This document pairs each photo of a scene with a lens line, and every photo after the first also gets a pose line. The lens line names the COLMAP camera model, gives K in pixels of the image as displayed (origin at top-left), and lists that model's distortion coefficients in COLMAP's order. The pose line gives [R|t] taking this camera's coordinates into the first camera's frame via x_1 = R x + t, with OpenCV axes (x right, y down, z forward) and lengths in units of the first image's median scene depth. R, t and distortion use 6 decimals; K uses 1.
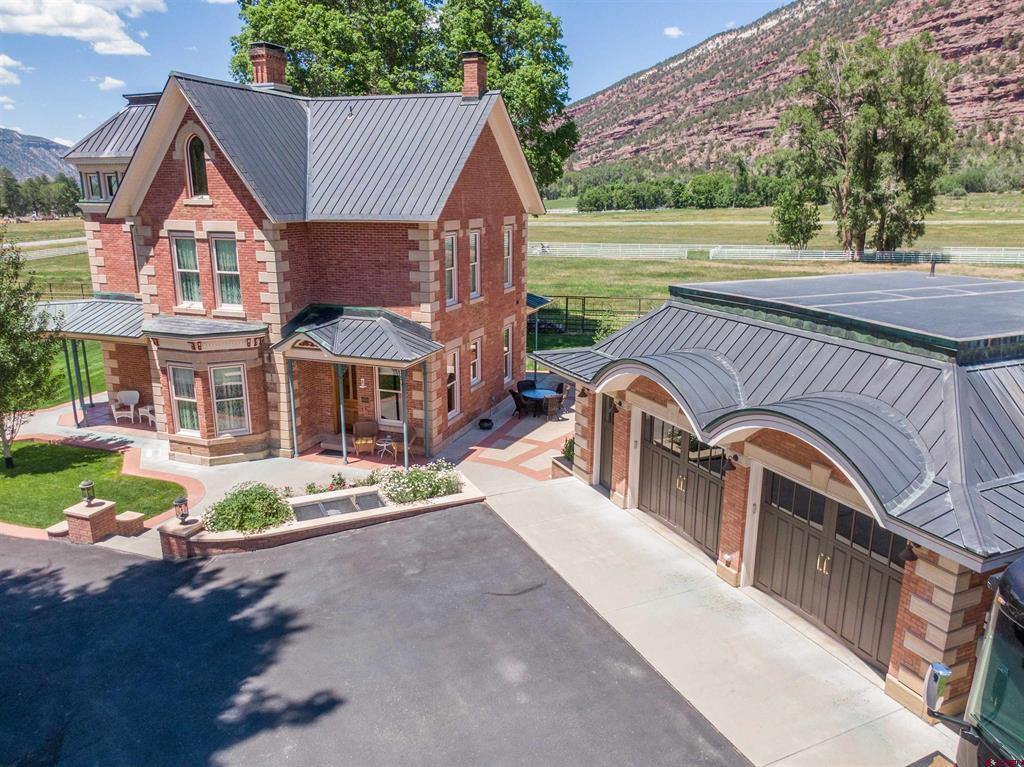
lens RADIAL K [[754.1, 0, 513.5], [0, 754.1, 388.2], [0, 0, 1]] dist [0.014094, -0.028735]
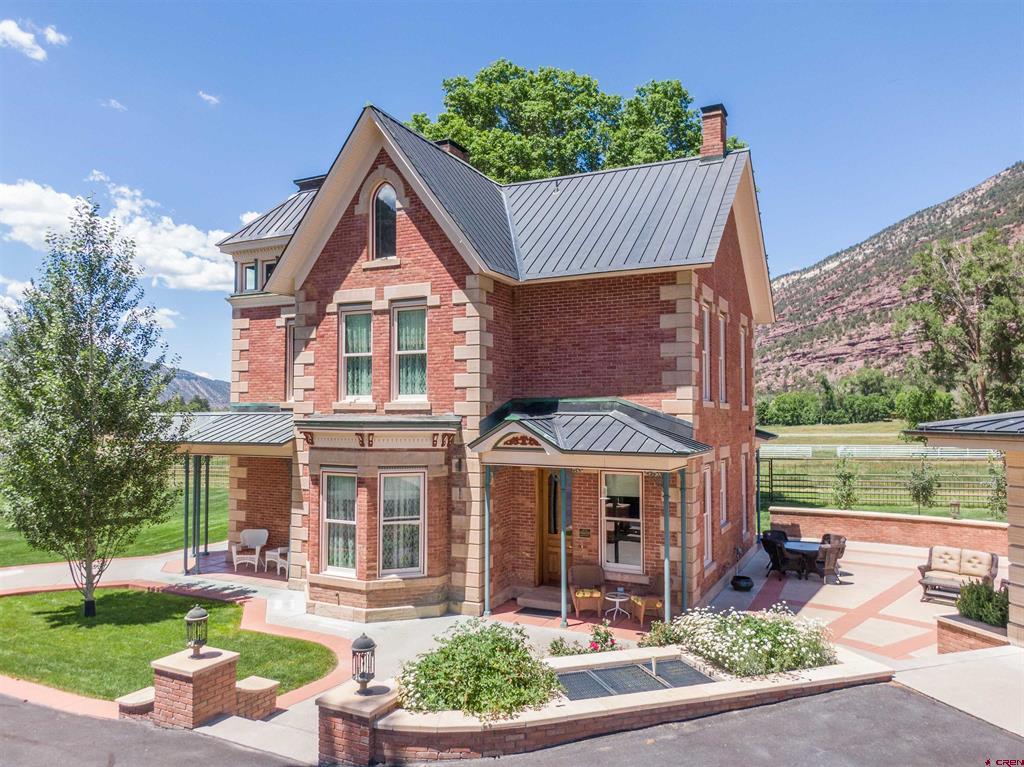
lens RADIAL K [[726.9, 0, 512.0], [0, 726.9, 384.4], [0, 0, 1]] dist [0.020990, -0.041166]
pose [[0.993460, -0.006886, -0.113970, -0.194668], [-0.026690, 0.956522, -0.290438, 0.084000], [0.111015, 0.291580, 0.950082, 0.332339]]
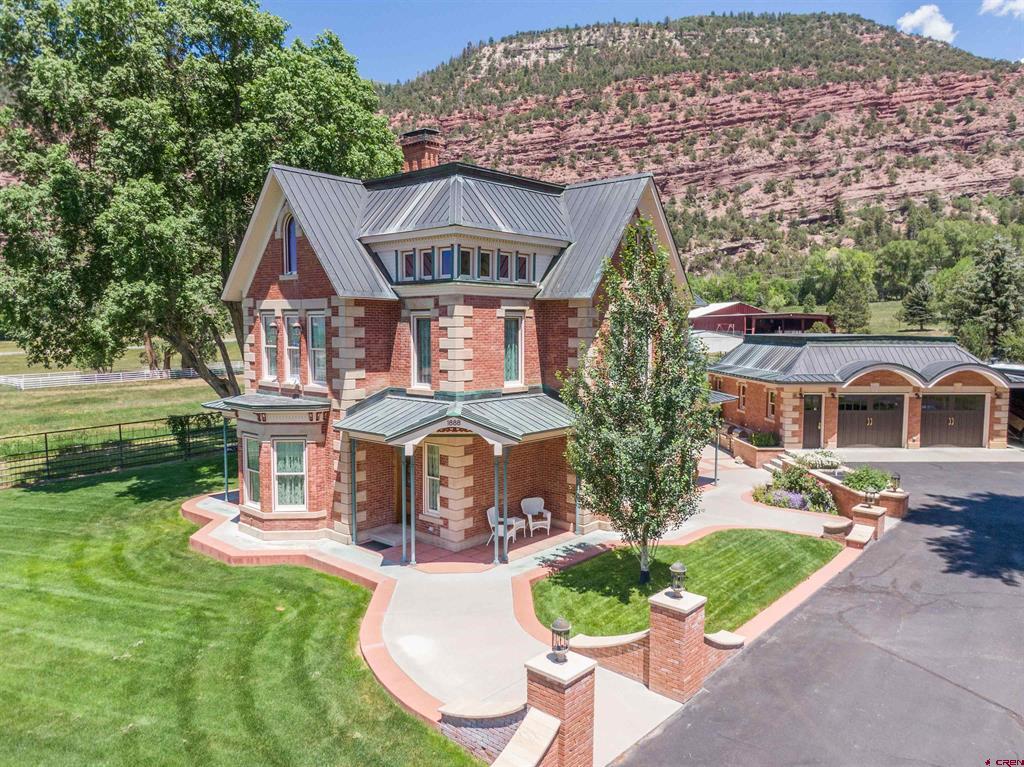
lens RADIAL K [[726.9, 0, 511.6], [0, 726.9, 385.6], [0, 0, 1]] dist [0.020990, -0.041166]
pose [[0.366714, -0.076346, 0.927196, -1.446368], [0.237043, 0.971402, -0.013767, -0.130403], [-0.899629, 0.224834, 0.374323, 0.776772]]
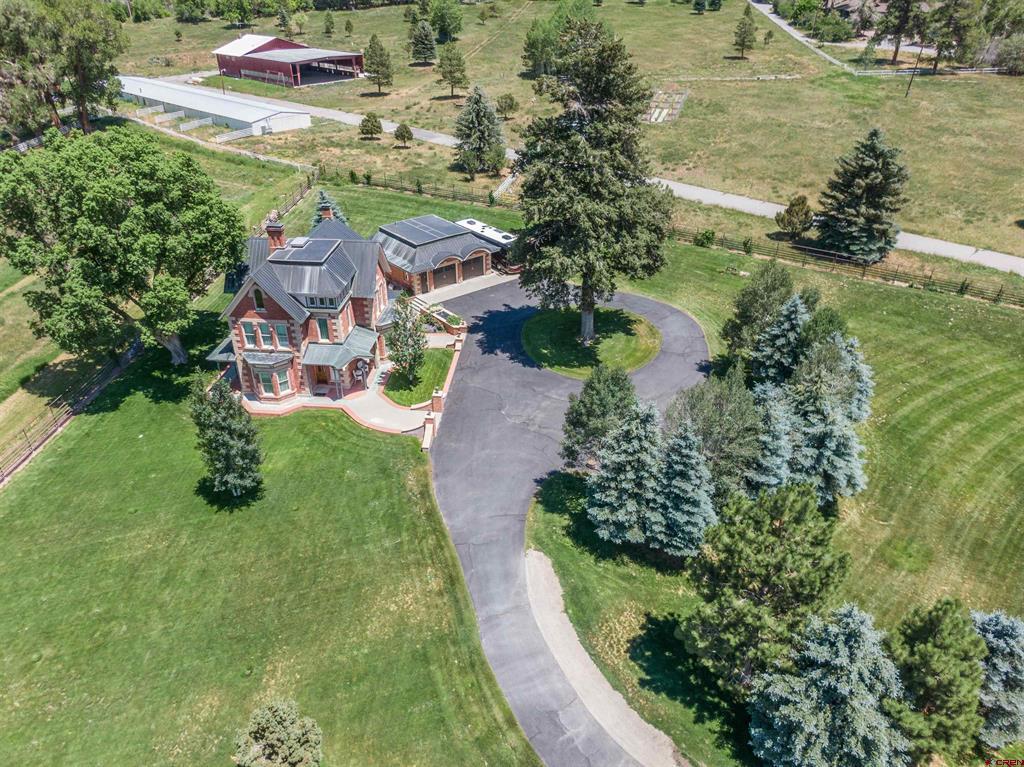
lens RADIAL K [[726.9, 0, 512.4], [0, 726.9, 383.4], [0, 0, 1]] dist [0.020990, -0.041166]
pose [[-0.259461, -0.486960, 0.833996, -3.097740], [0.252022, 0.799507, 0.545228, -1.318447], [-0.932290, 0.351651, -0.084717, 0.867670]]
